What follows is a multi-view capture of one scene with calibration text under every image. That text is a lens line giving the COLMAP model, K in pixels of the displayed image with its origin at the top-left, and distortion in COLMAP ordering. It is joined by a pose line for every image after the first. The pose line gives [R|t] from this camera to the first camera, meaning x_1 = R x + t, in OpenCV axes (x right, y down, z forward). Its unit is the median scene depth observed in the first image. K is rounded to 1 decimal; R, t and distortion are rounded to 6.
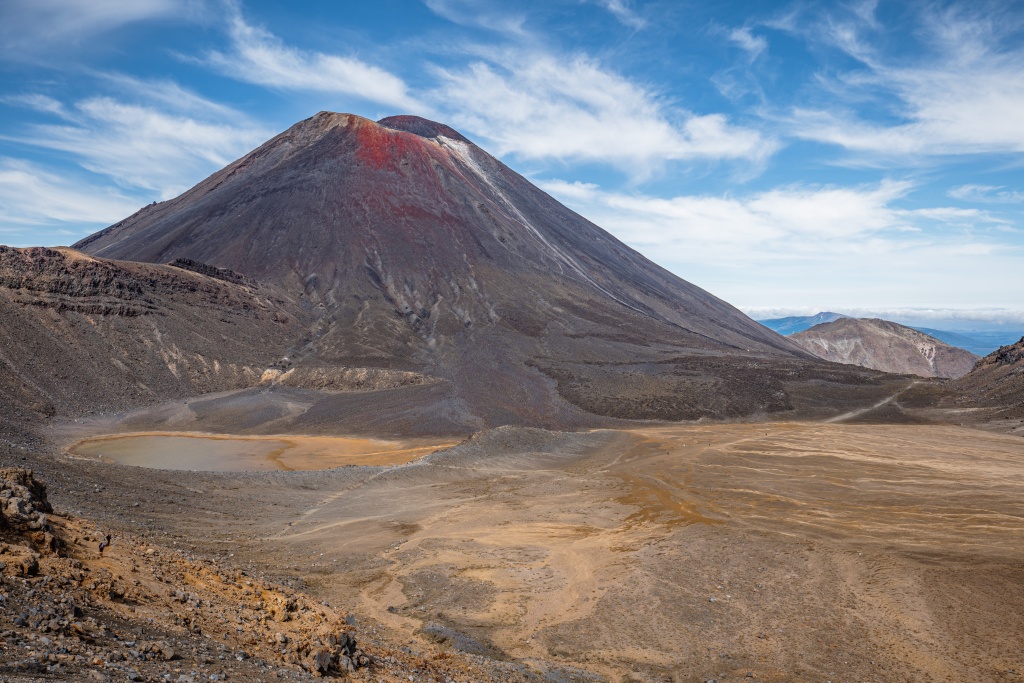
lens RADIAL K [[859.1, 0, 514.4], [0, 859.1, 345.9], [0, 0, 1]] dist [-0.000087, 0.000789]
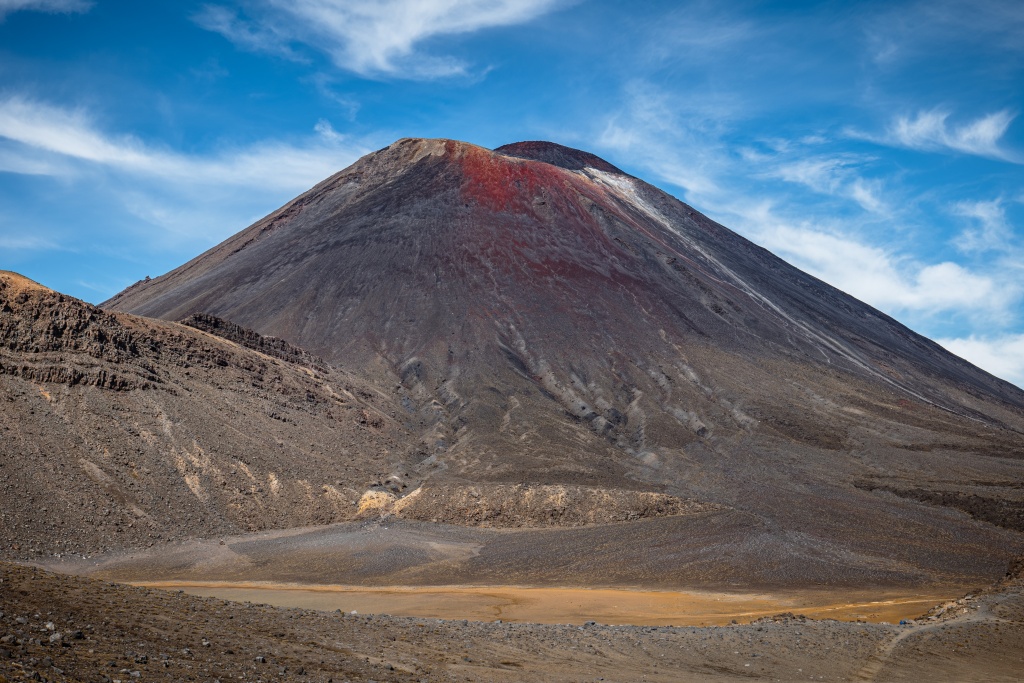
lens RADIAL K [[1255.5, 0, 506.1], [0, 1255.5, 340.0], [0, 0, 1]] dist [-0.008379, -0.045283]
pose [[0.994453, -0.019621, -0.103337, -0.099596], [0.003227, 0.987675, -0.156486, 0.043875], [0.105134, 0.155284, 0.982259, 0.203413]]
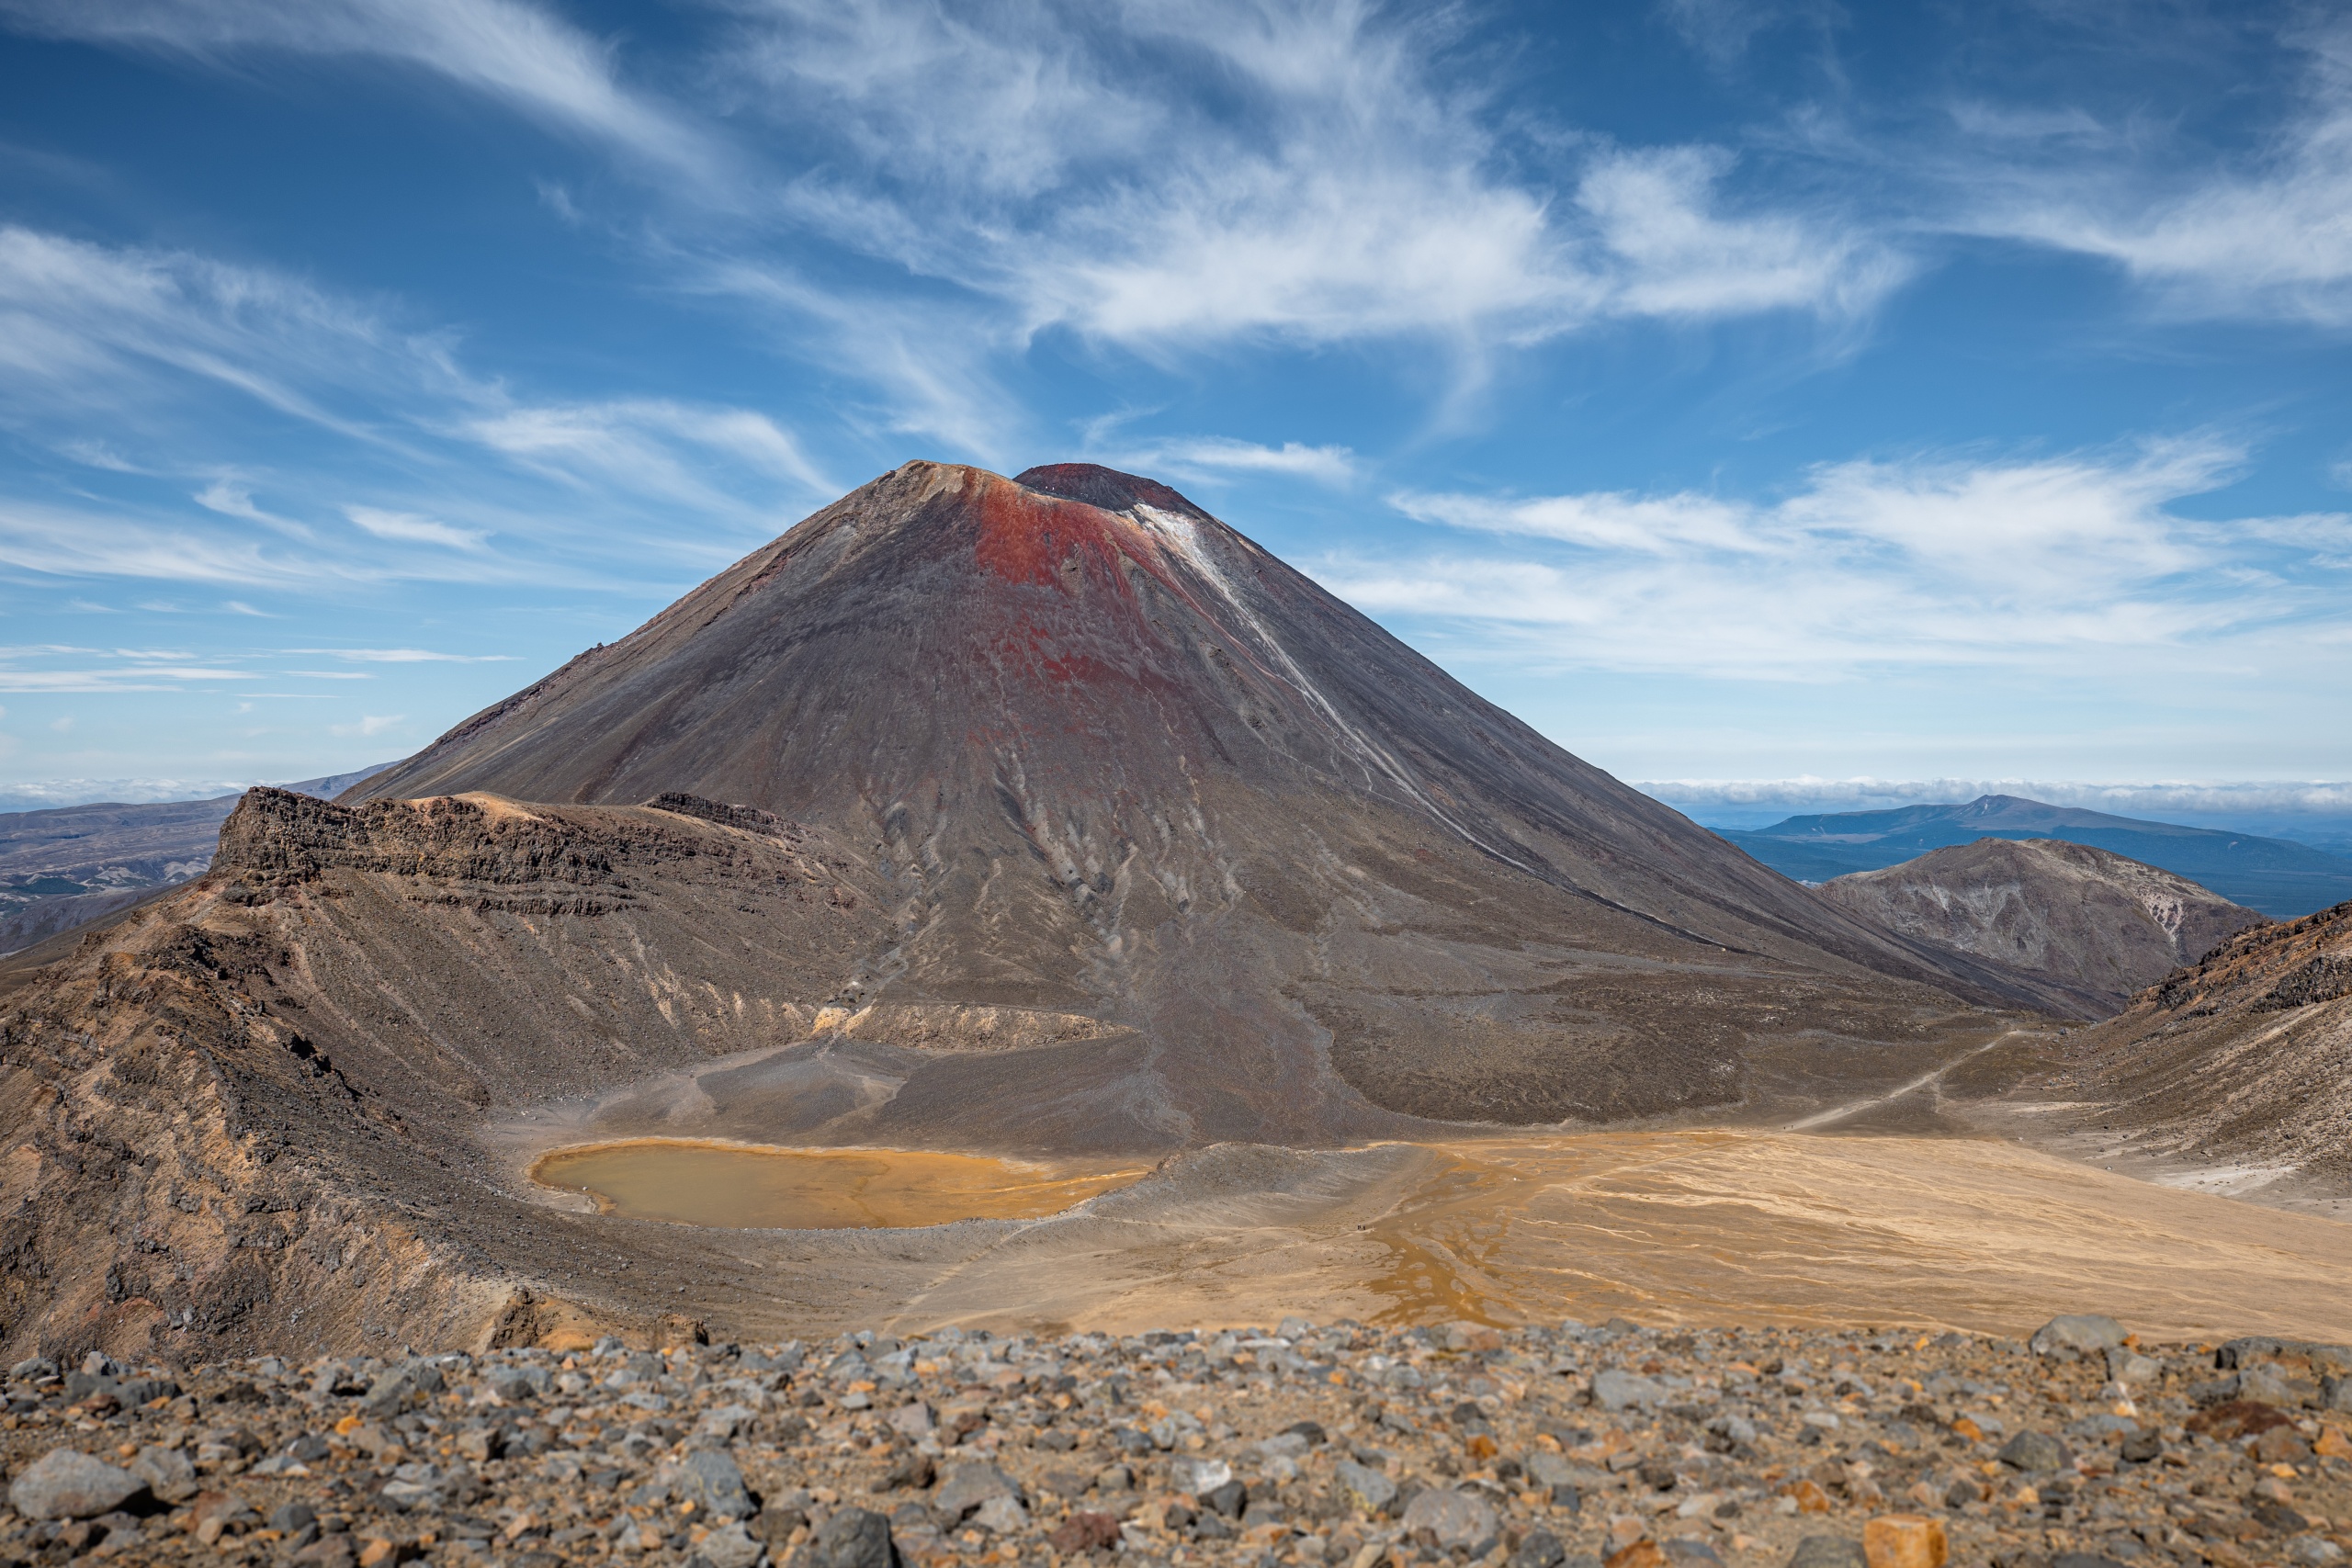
lens RADIAL K [[1838.4, 0, 1165.9], [0, 1838.4, 800.8], [0, 0, 1]] dist [-0.001466, 0.002189]
pose [[0.996895, -0.003267, -0.078678, 0.027319], [0.000423, 0.999347, -0.036141, -0.051805], [0.078745, 0.035995, 0.996245, -0.159451]]
